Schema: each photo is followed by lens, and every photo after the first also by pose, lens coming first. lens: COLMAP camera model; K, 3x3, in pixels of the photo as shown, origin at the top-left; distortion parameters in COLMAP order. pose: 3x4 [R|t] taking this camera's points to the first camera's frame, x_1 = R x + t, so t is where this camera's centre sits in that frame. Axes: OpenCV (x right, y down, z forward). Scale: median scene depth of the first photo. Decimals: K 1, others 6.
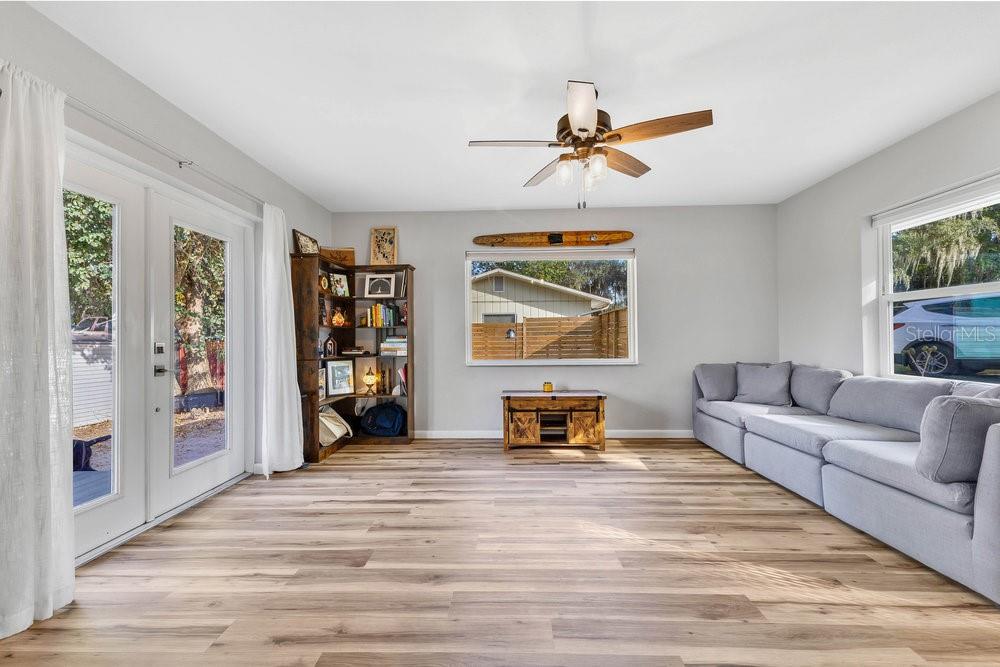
lens RADIAL K [[479.8, 0, 500.0], [0, 479.8, 333.5], [0, 0, 1]] dist [-0.000268, -0.000262]
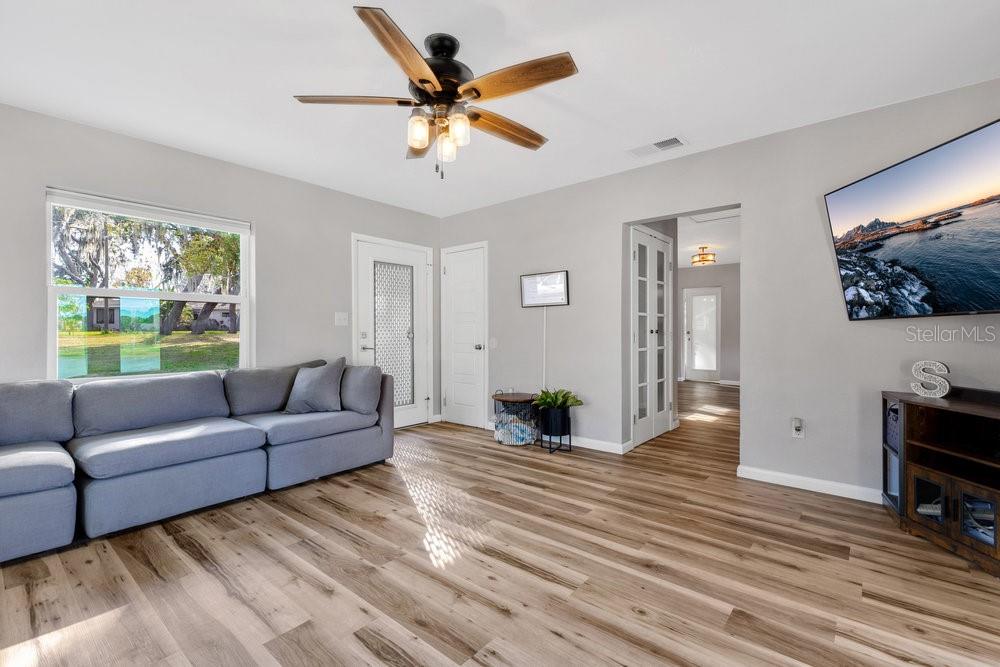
lens RADIAL K [[392.0, 0, 502.3], [0, 392.0, 330.5], [0, 0, 1]] dist [0.008085, -0.000048]
pose [[-0.773503, 0.014171, 0.633634, -0.288770], [0.003472, 0.999830, -0.018123, 0.015519], [-0.633783, -0.011818, -0.773421, 1.246339]]
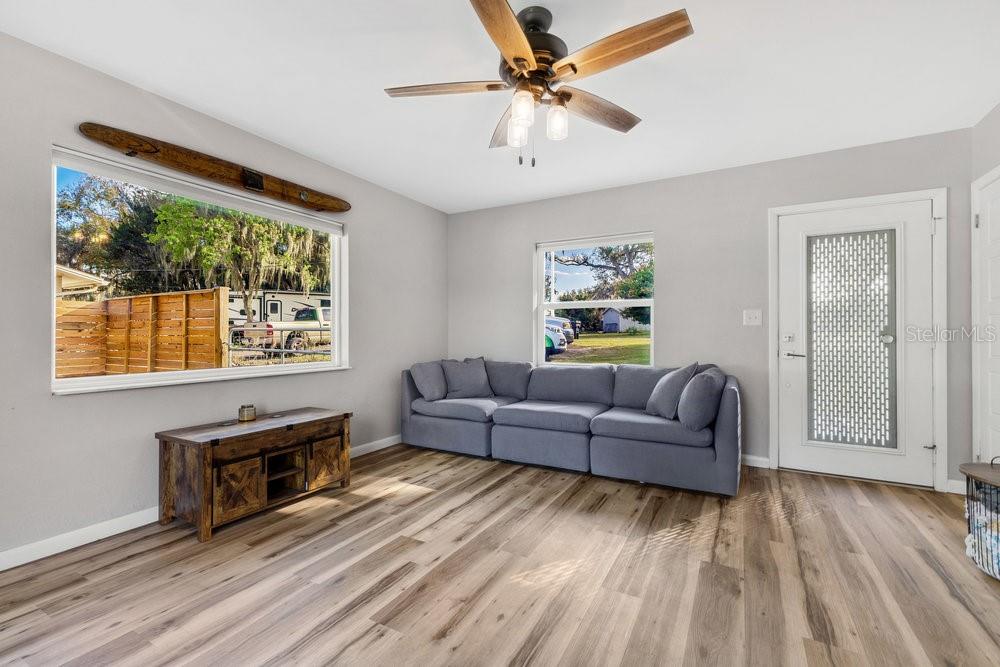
lens RADIAL K [[444.9, 0, 544.7], [0, 444.9, 332.7], [0, 0, 1]] dist [0.009206, -0.000184]
pose [[0.403145, 0.011258, 0.915067, -0.399944], [-0.012309, 0.999901, -0.006879, 0.008246], [-0.915053, -0.008490, 0.403244, 0.588281]]
